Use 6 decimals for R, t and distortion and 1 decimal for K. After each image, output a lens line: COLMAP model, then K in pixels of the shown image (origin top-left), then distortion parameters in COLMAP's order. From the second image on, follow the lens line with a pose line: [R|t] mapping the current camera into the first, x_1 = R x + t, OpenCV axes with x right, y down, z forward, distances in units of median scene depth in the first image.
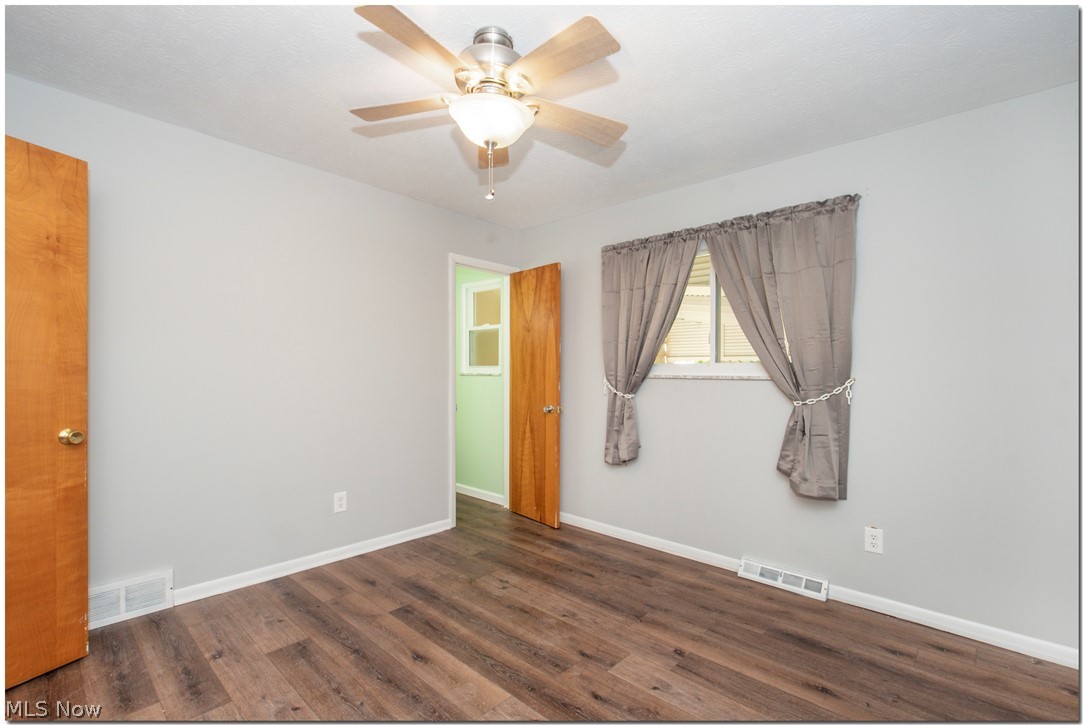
lens RADIAL K [[491.7, 0, 548.2], [0, 491.7, 382.0], [0, 0, 1]] dist [-0.003289, -0.001377]
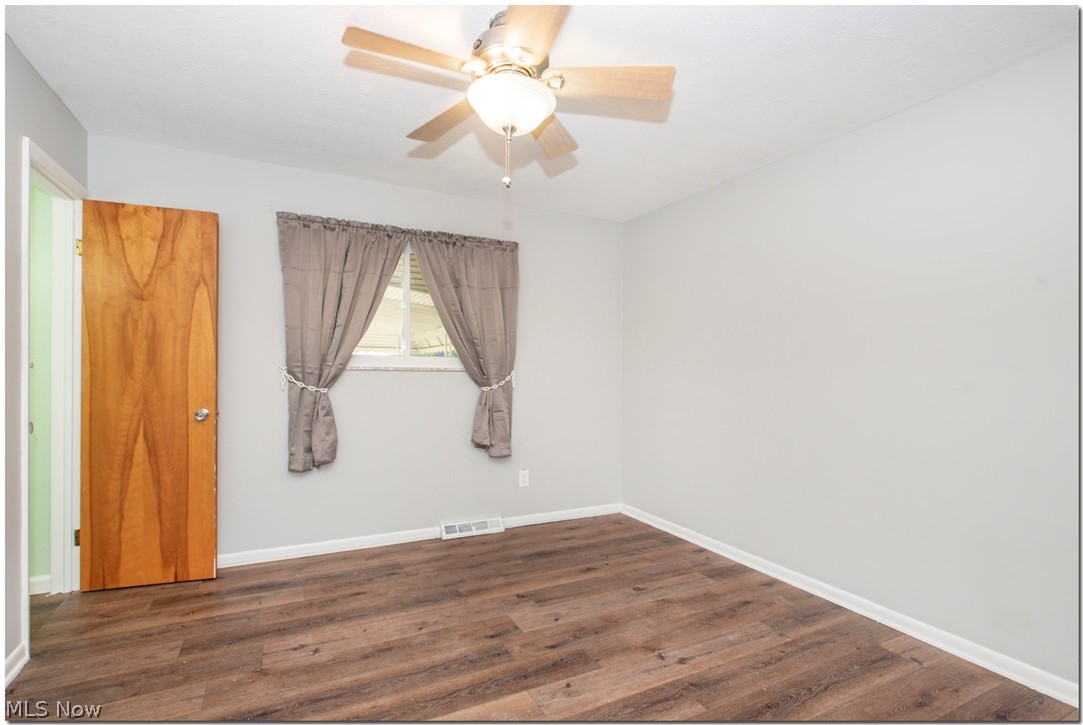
lens RADIAL K [[491.7, 0, 521.6], [0, 491.7, 363.8], [0, 0, 1]] dist [-0.003289, -0.001377]
pose [[0.364872, 0.002929, 0.931053, -0.674348], [0.008579, 0.999942, -0.006508, -0.013320], [-0.931018, 0.010362, 0.364826, 0.426629]]
